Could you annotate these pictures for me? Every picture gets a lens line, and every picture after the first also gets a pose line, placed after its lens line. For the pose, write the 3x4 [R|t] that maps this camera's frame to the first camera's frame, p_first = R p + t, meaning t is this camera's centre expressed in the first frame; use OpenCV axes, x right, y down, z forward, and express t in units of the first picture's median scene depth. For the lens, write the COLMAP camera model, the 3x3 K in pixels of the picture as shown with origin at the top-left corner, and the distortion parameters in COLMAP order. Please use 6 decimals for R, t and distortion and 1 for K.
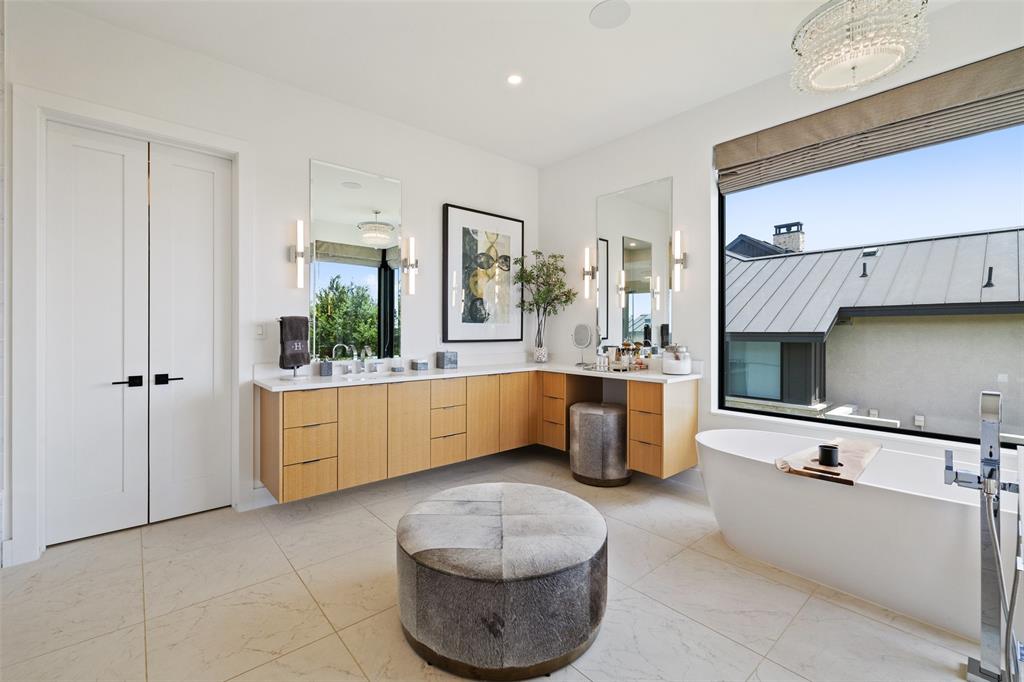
lens RADIAL K [[421.7, 0, 510.2], [0, 421.7, 333.3], [0, 0, 1]] dist [-0.011902, -0.000493]
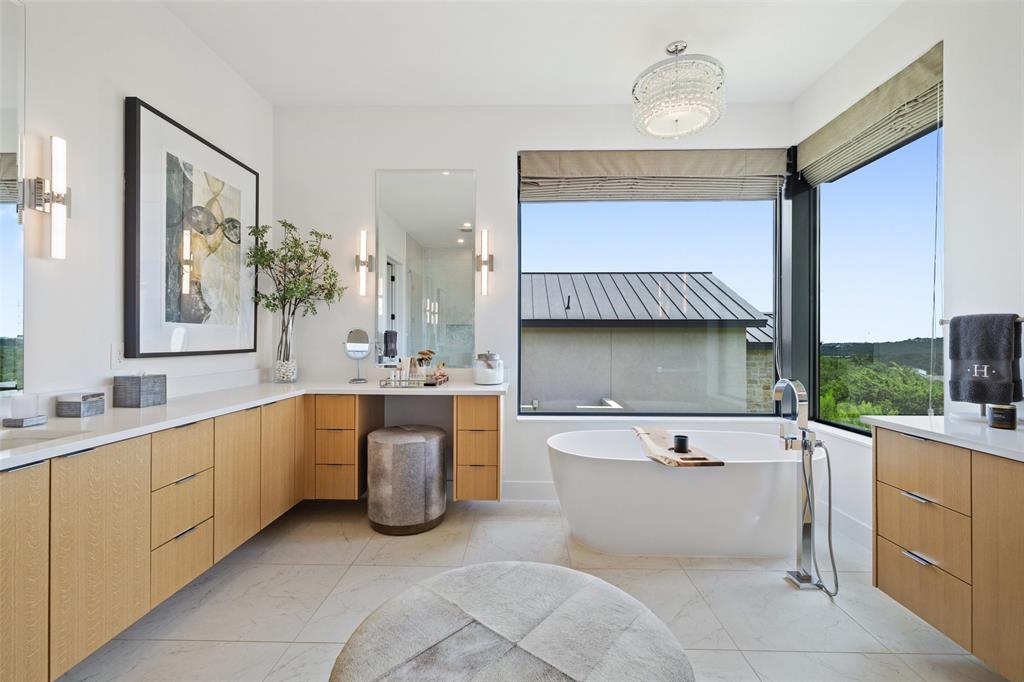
lens RADIAL K [[421.7, 0, 515.7], [0, 421.7, 341.5], [0, 0, 1]] dist [-0.011902, -0.000493]
pose [[0.674024, -0.003288, 0.738702, -0.217732], [0.002167, 0.999995, 0.002475, 0.000818], [-0.738706, -0.000067, 0.674028, 0.286062]]
